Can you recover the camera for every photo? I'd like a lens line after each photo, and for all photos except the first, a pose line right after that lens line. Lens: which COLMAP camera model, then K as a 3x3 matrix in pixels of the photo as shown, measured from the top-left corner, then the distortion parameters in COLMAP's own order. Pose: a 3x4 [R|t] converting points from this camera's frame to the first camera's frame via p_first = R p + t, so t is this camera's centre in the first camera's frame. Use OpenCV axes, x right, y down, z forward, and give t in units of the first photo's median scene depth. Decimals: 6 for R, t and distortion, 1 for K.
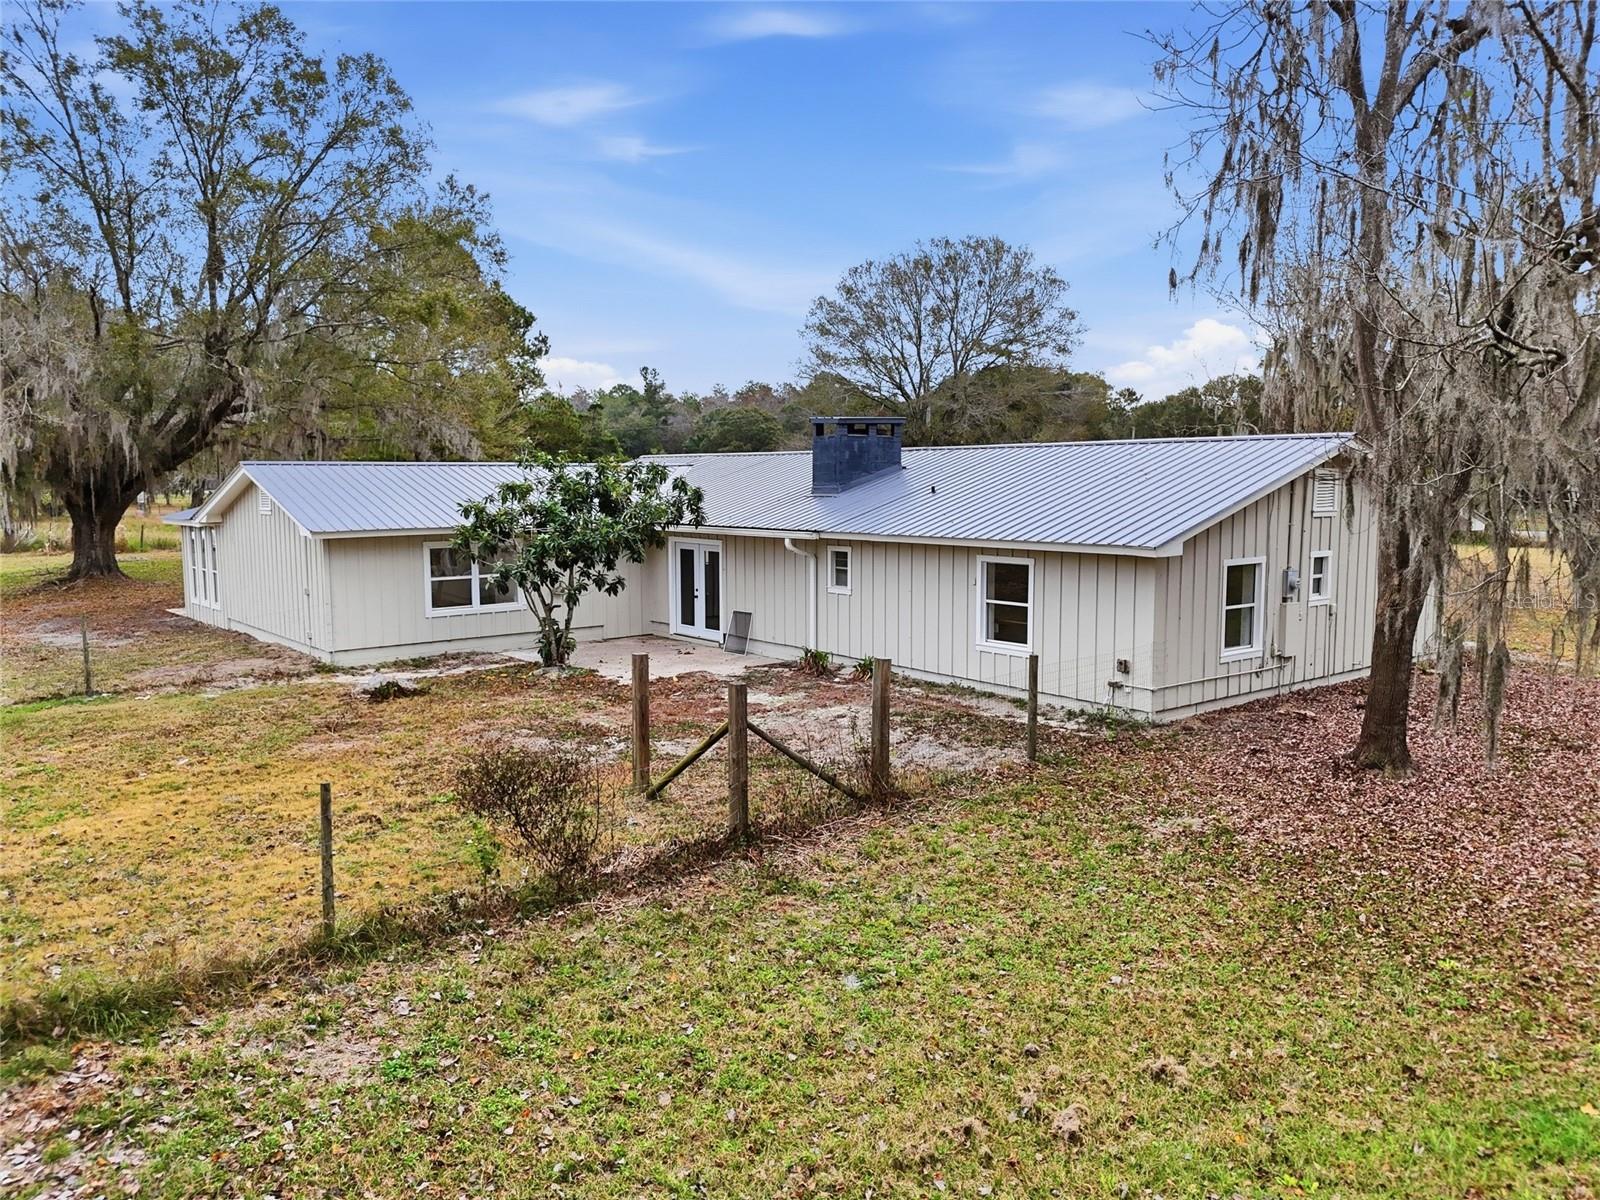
lens RADIAL K [[1180.6, 0, 800.0], [0, 1180.6, 600.0], [0, 0, 1]] dist [0.074691, -0.066485]
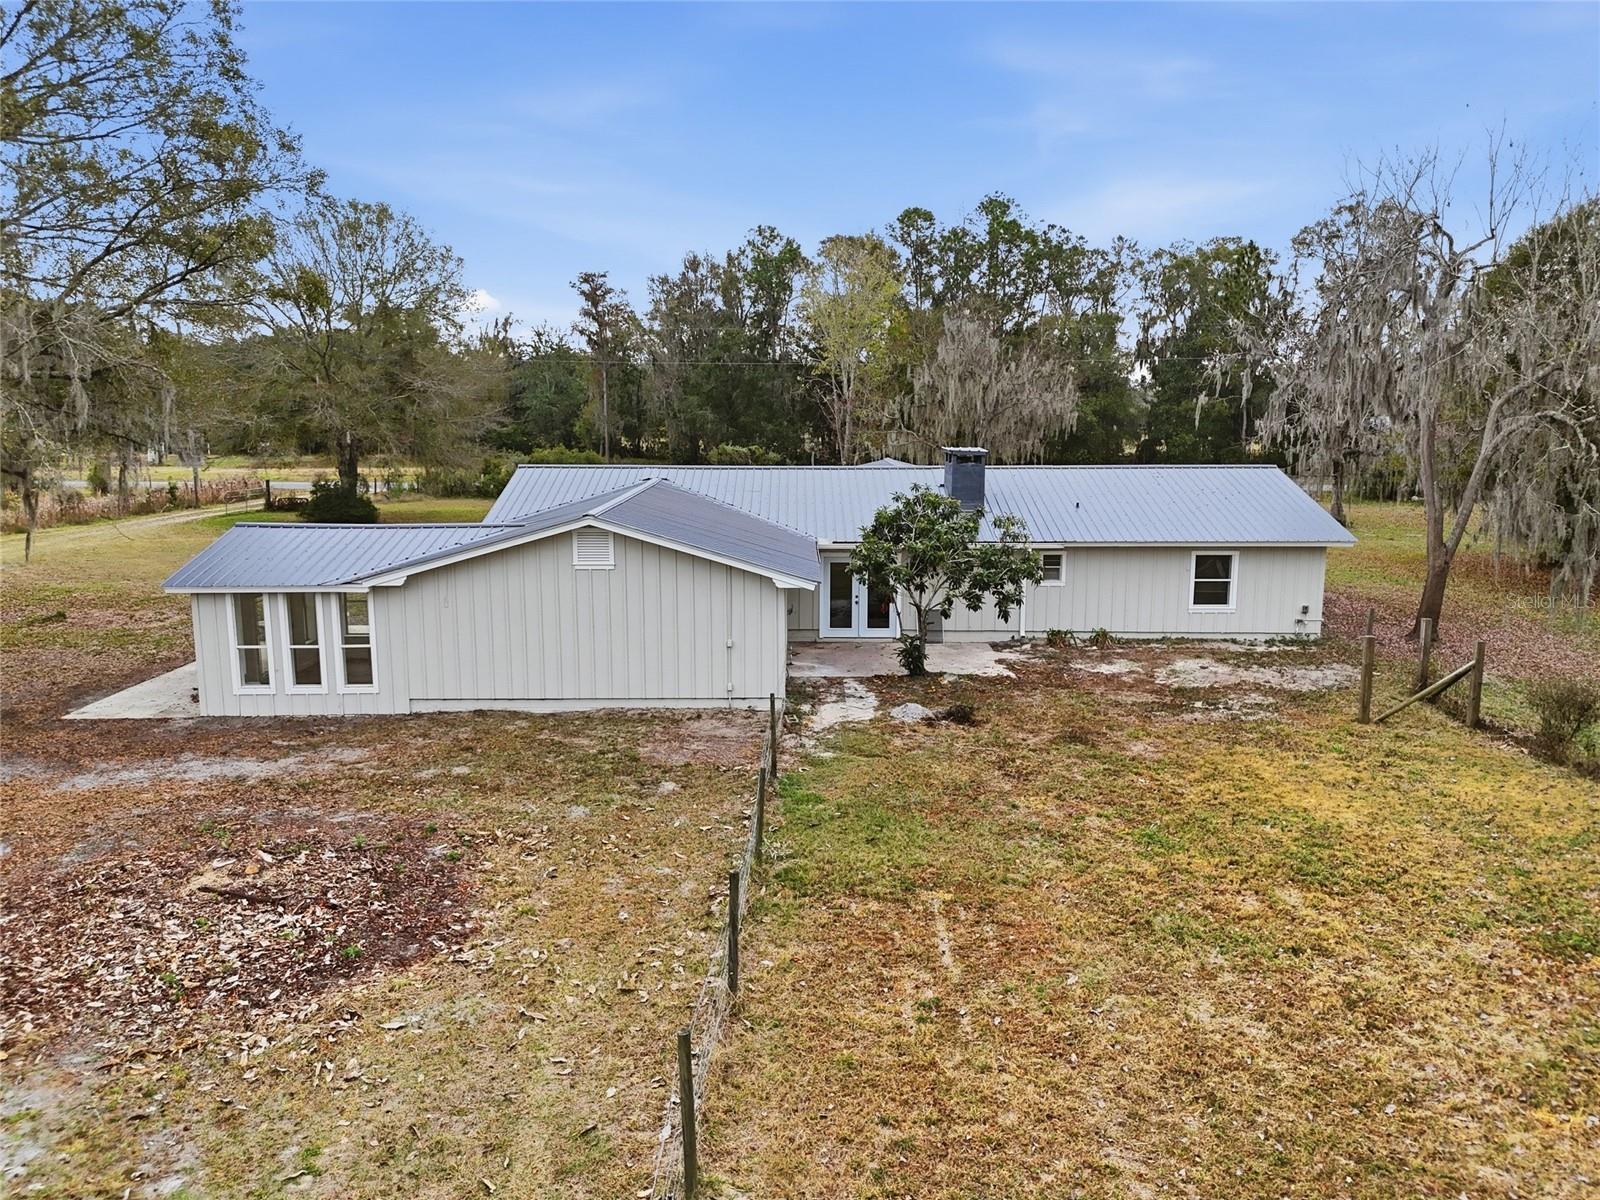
lens RADIAL K [[1184.7, 0, 800.0], [0, 1184.7, 600.0], [0, 0, 1]] dist [0.044397, -0.006062]
pose [[0.639223, -0.109720, 0.761154, -1.340648], [0.078013, 0.993915, 0.077756, -0.132791], [-0.765054, 0.009676, 0.643894, 0.396905]]
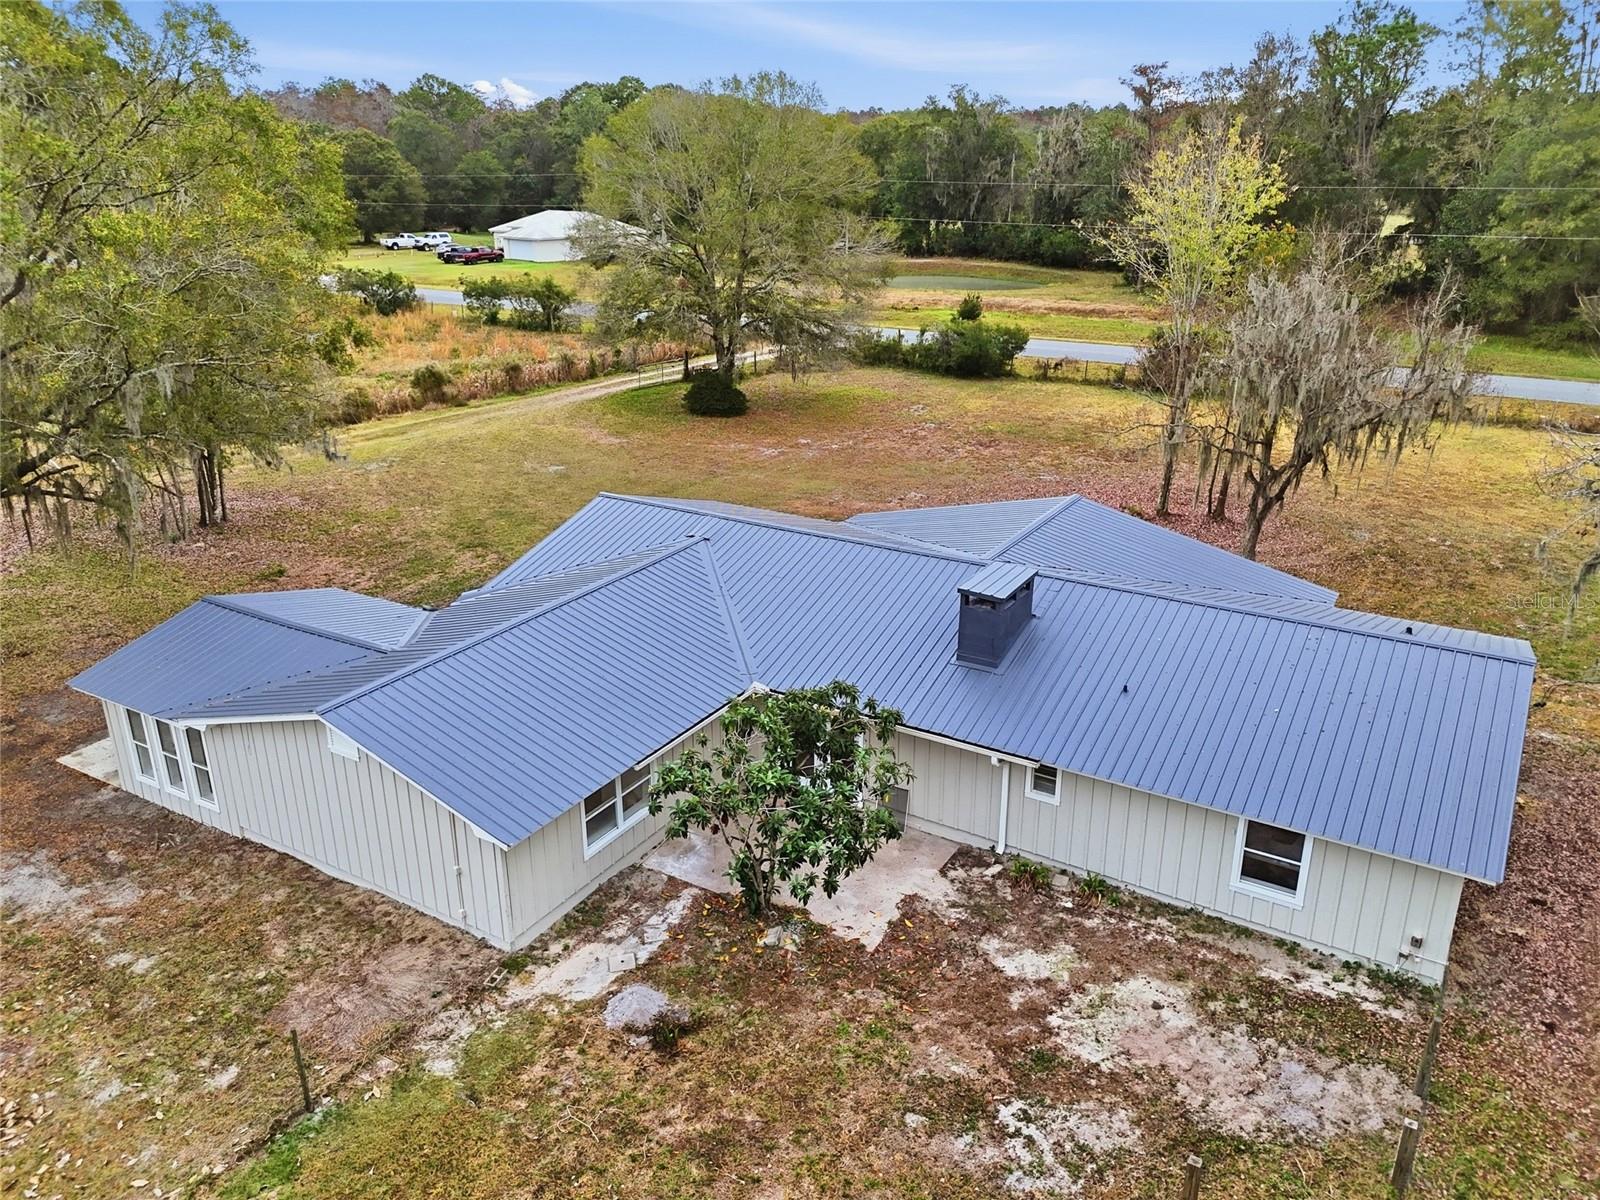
lens RADIAL K [[1180.6, 0, 800.0], [0, 1180.6, 600.0], [0, 0, 1]] dist [0.074691, -0.066485]
pose [[0.946105, -0.106399, 0.305884, -0.507018], [0.028788, 0.968383, 0.247800, -0.479897], [-0.322579, -0.225639, 0.919255, 0.209994]]
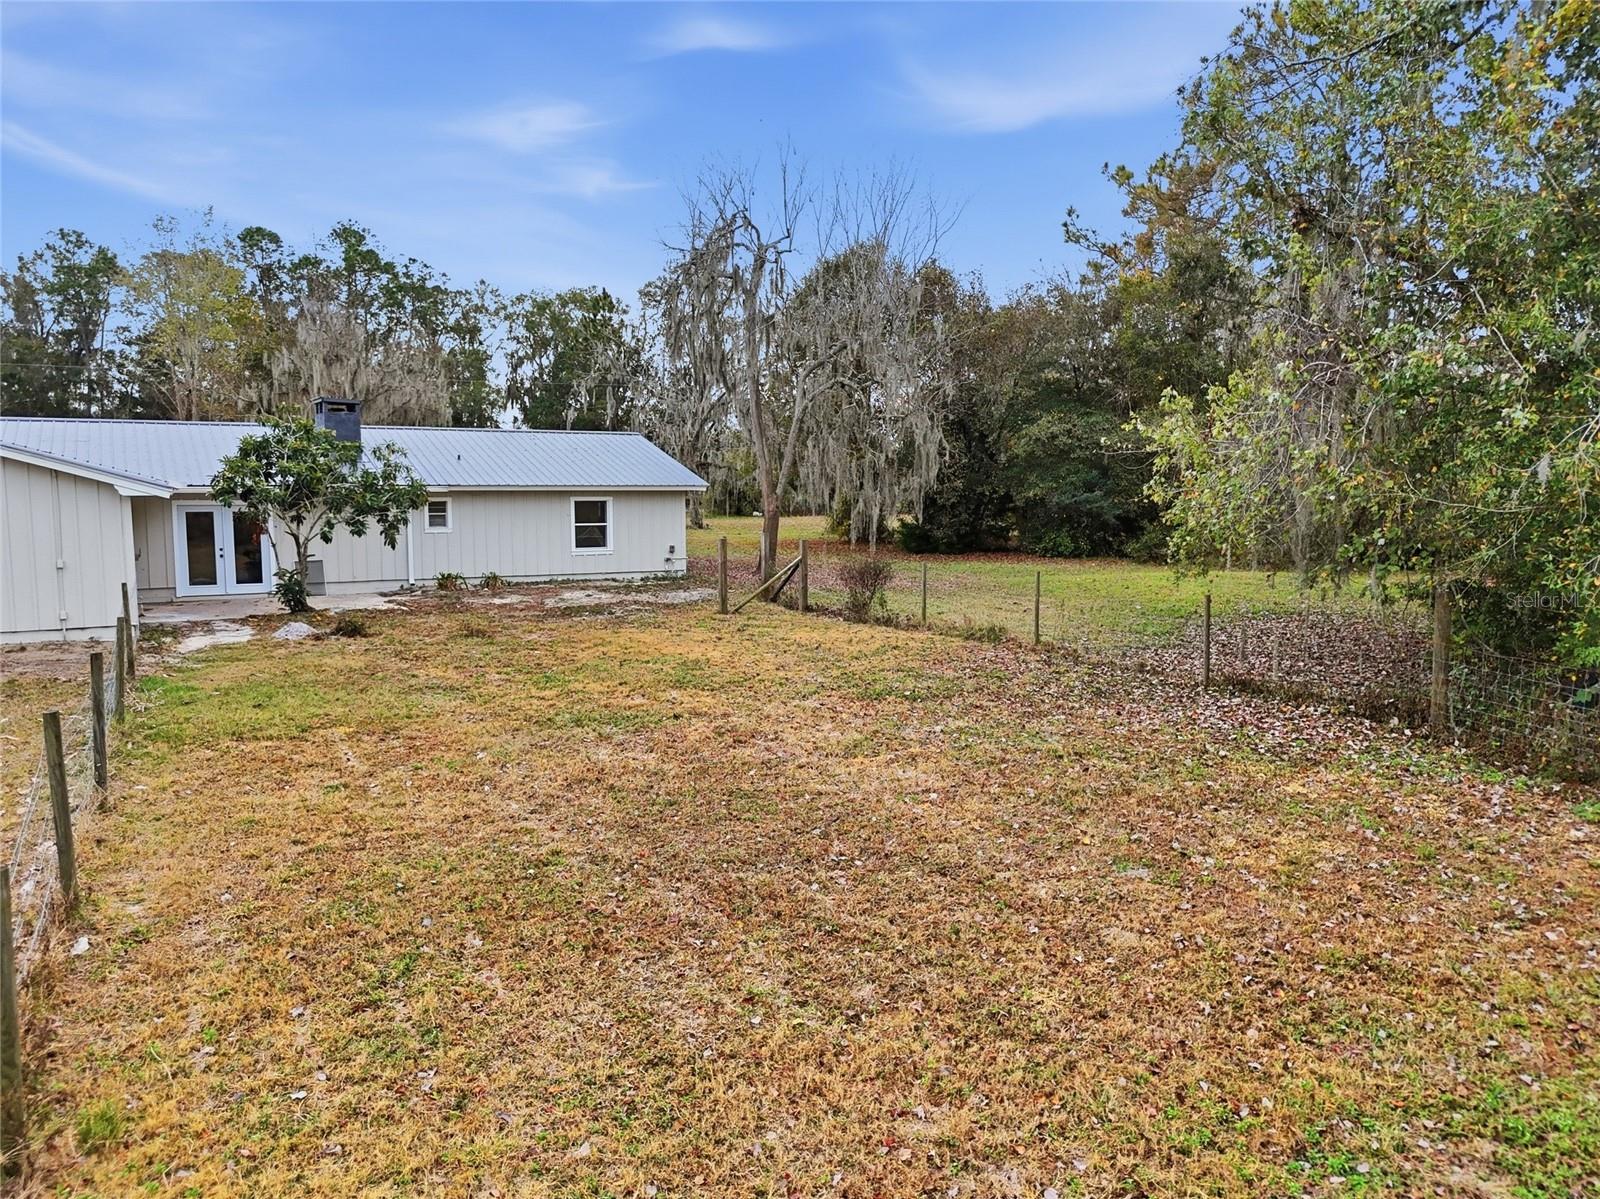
lens RADIAL K [[1180.6, 0, 800.0], [0, 1180.6, 599.5], [0, 0, 1]] dist [0.074691, -0.066485]
pose [[0.183366, -0.089309, 0.978980, -1.396605], [0.107294, 0.991733, 0.070376, 0.021620], [-0.977172, 0.092134, 0.191432, 0.389228]]
